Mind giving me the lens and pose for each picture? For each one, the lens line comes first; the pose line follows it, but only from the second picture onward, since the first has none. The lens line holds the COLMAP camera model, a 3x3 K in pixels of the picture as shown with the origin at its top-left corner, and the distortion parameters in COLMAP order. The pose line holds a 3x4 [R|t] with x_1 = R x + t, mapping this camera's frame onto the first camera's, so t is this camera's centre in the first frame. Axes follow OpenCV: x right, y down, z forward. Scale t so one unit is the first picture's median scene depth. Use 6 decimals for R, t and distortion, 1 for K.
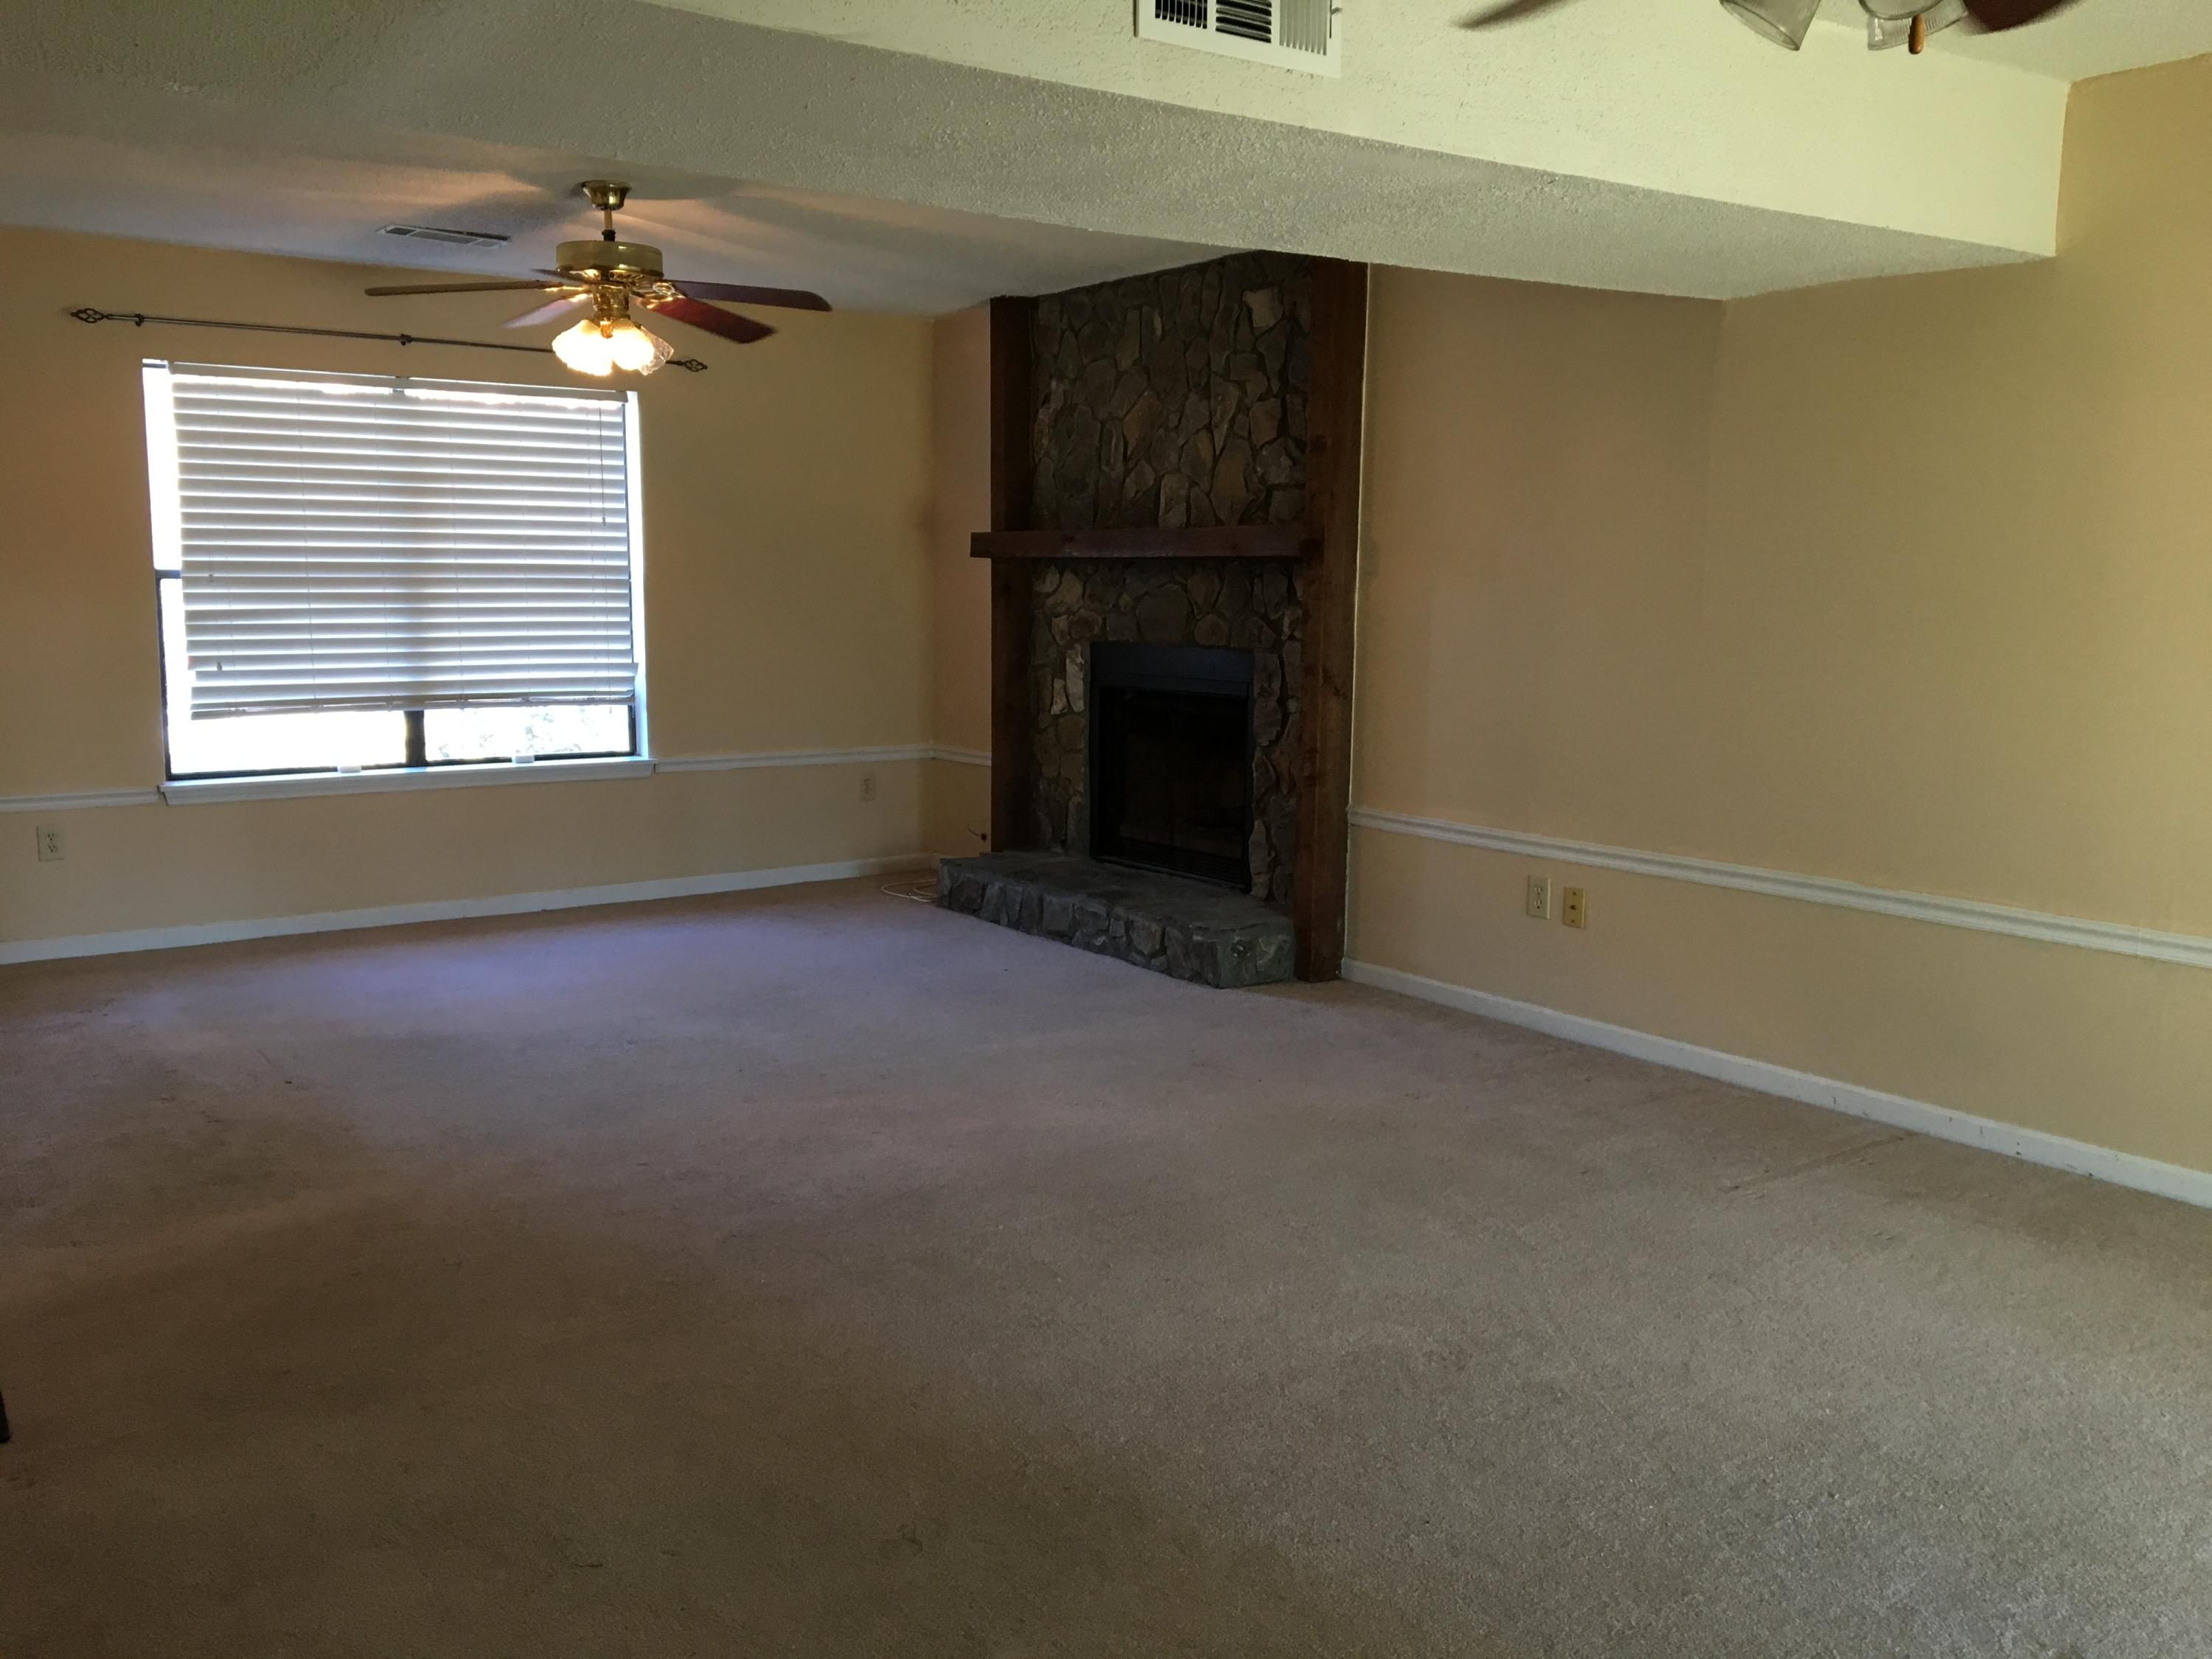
lens RADIAL K [[1856.4, 0, 1095.4], [0, 1856.4, 825.7], [0, 0, 1]] dist [0.091321, -0.138006]
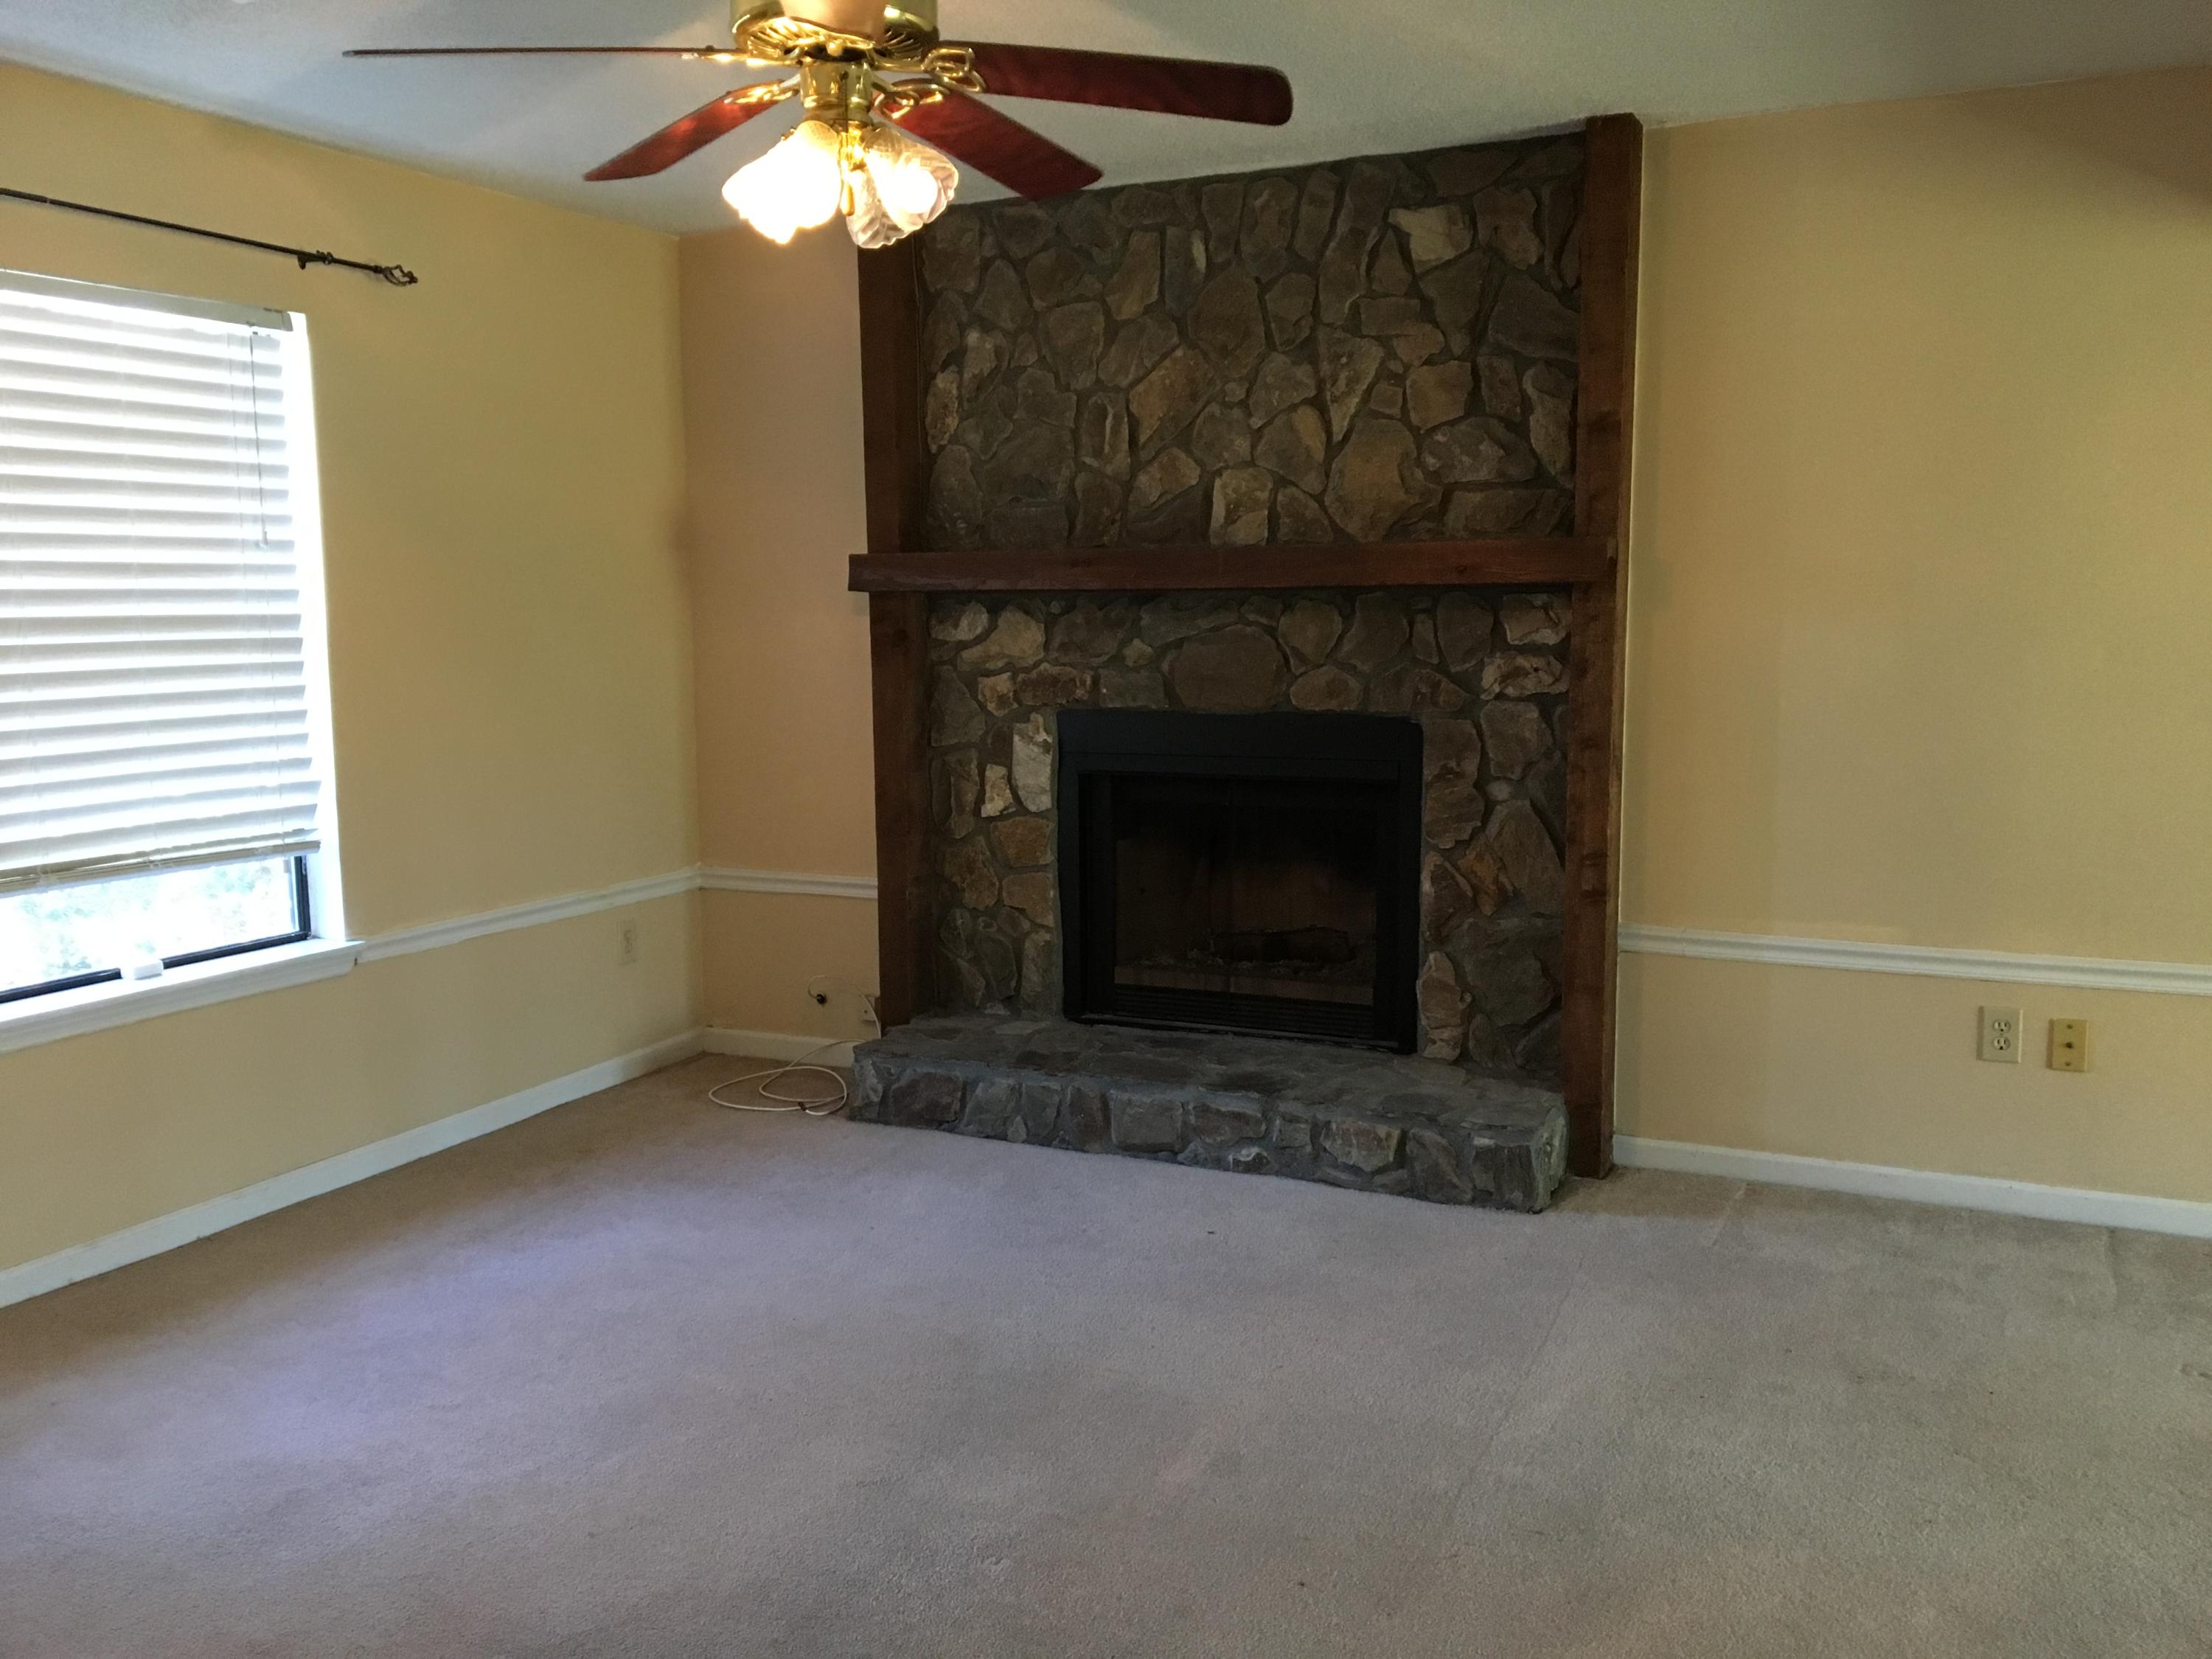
lens RADIAL K [[1856.4, 0, 1095.4], [0, 1856.4, 825.7], [0, 0, 1]] dist [0.091321, -0.138006]
pose [[0.875669, -0.073699, 0.477254, -0.338388], [0.080492, 0.996736, 0.006230, -0.061639], [-0.476155, 0.032960, 0.878743, 0.400827]]
